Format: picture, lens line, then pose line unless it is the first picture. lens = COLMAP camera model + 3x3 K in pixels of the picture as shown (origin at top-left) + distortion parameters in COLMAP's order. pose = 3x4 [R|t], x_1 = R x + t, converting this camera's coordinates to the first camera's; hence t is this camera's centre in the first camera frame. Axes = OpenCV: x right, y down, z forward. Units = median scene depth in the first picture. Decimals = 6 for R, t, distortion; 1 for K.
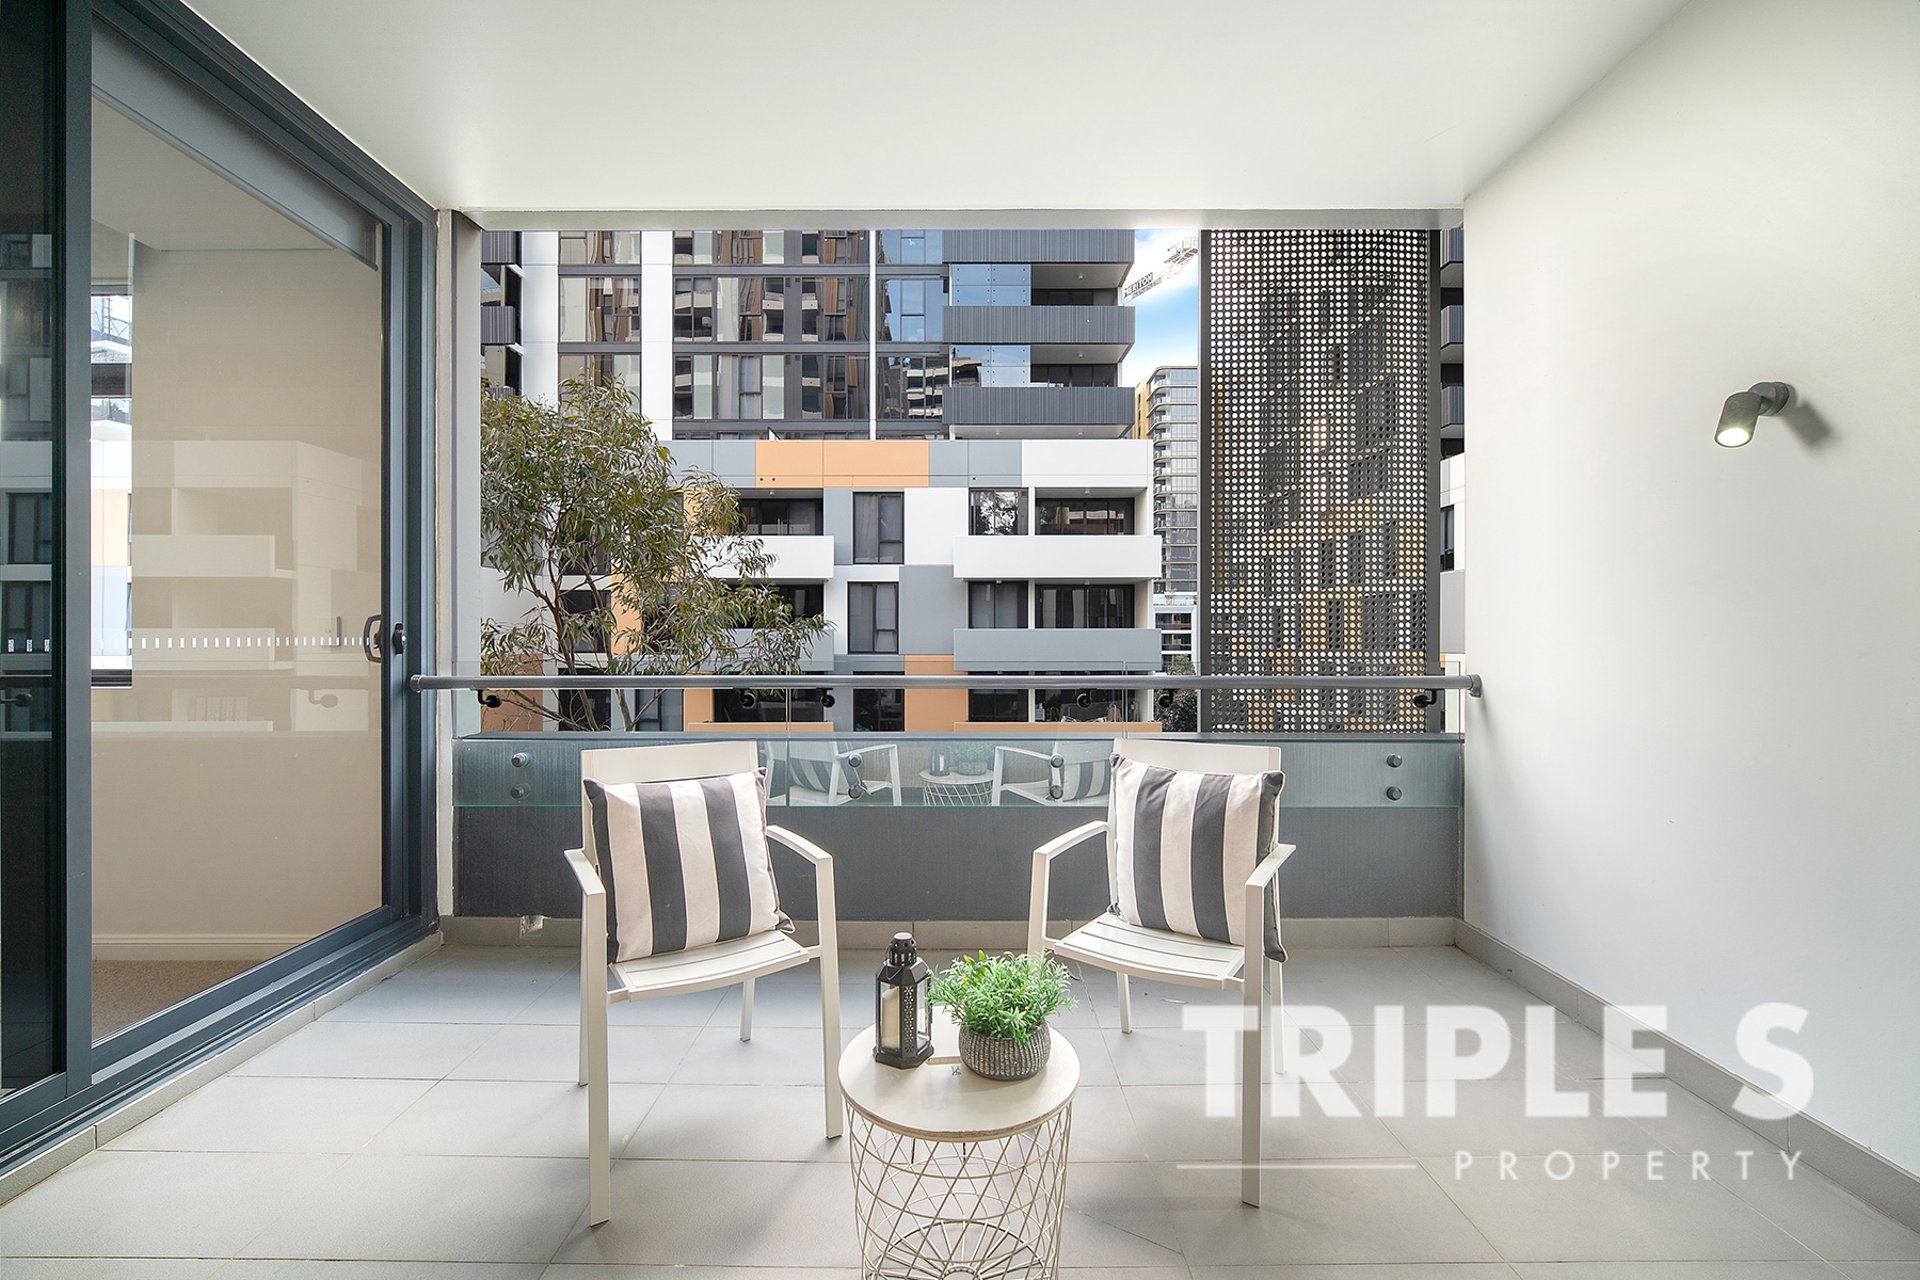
lens RADIAL K [[790.3, 0, 956.3], [0, 790.3, 640.0], [0, 0, 1]] dist [-0.000580, -0.001811]
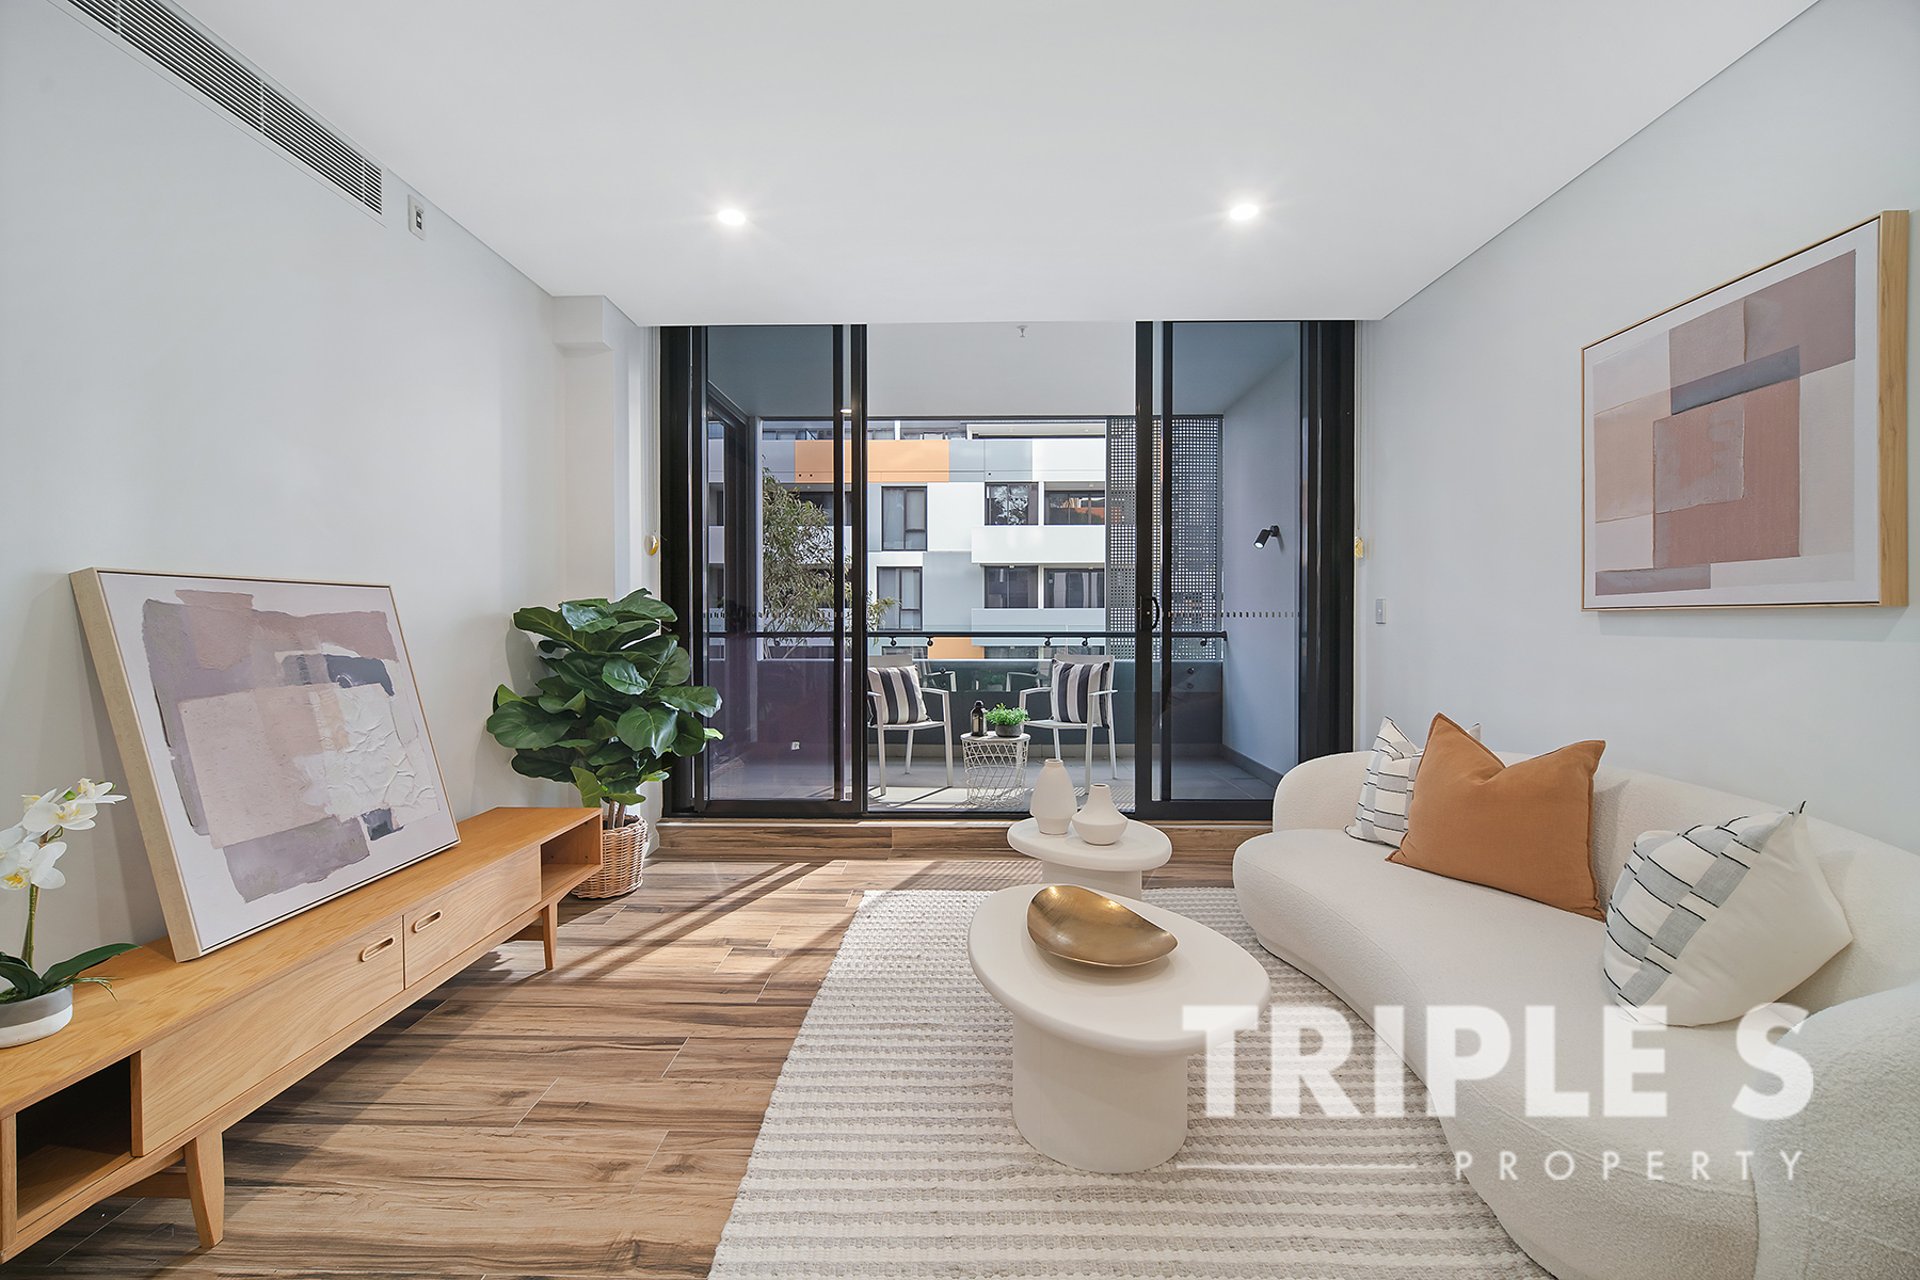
lens RADIAL K [[790.3, 0, 955.3], [0, 790.3, 632.5], [0, 0, 1]] dist [-0.000580, -0.001811]
pose [[0.999837, 0.001068, -0.018004, -0.005424], [-0.000780, 0.999872, 0.015969, 0.001344], [0.018019, -0.015953, 0.999710, -0.121020]]
